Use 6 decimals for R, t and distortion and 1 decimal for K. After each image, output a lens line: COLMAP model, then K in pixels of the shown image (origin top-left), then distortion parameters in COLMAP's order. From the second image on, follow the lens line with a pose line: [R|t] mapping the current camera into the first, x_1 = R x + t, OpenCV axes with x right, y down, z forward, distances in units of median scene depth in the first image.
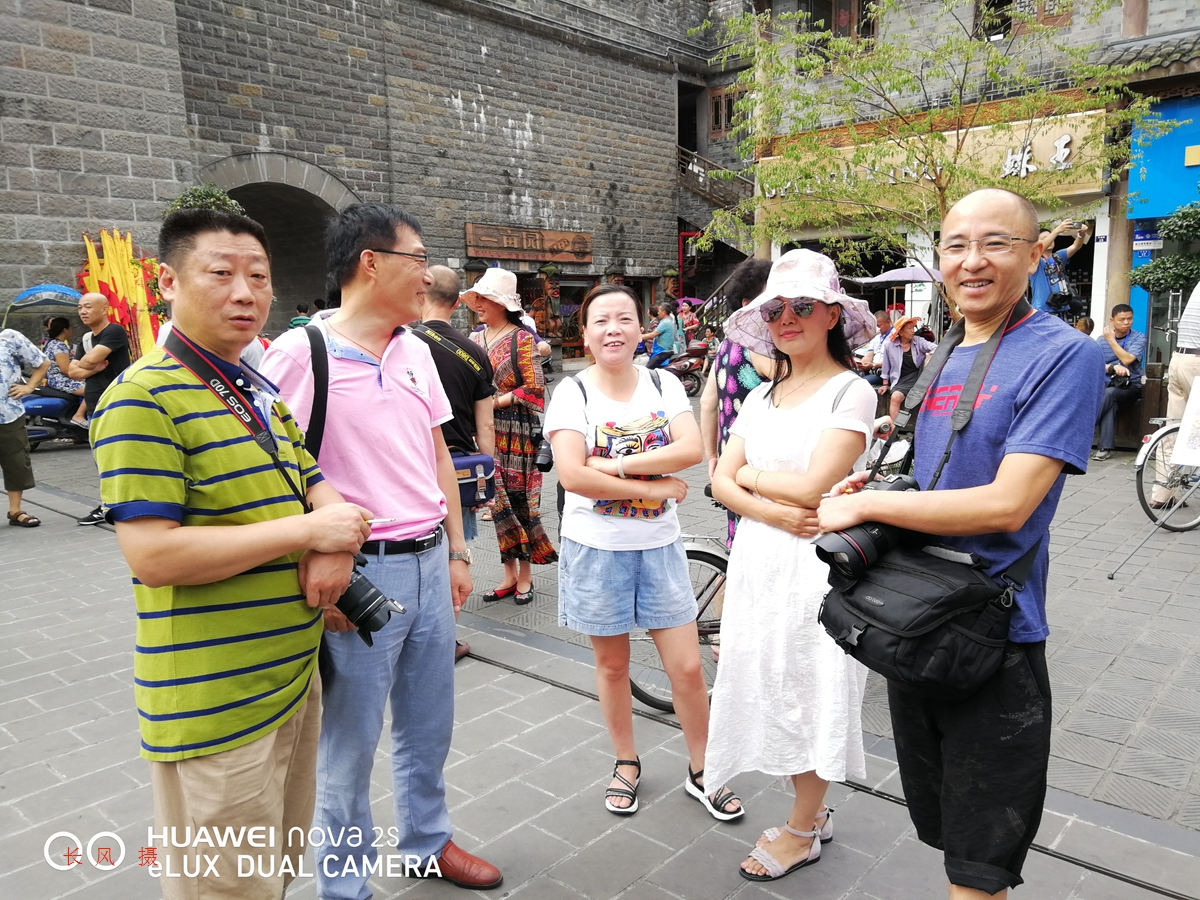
lens RADIAL K [[951.8, 0, 600.0], [0, 951.8, 450.0], [0, 0, 1]] dist [0.004468, -0.005178]
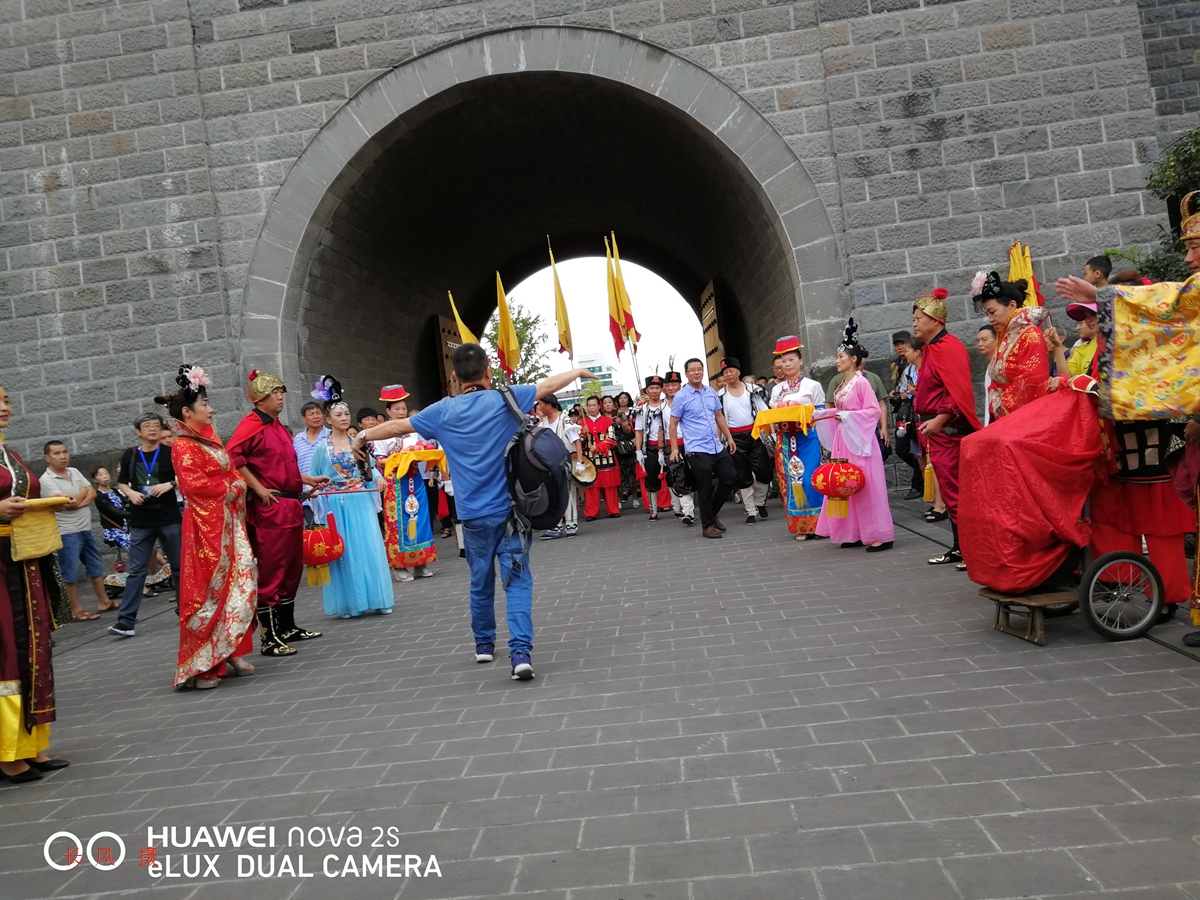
lens RADIAL K [[951.8, 0, 600.0], [0, 951.8, 450.0], [0, 0, 1]] dist [0.004468, -0.005178]
pose [[0.623030, -0.037902, -0.781279, -0.115941], [0.000694, 0.998852, -0.047903, -0.003176], [0.782197, 0.029303, 0.622341, 0.160866]]
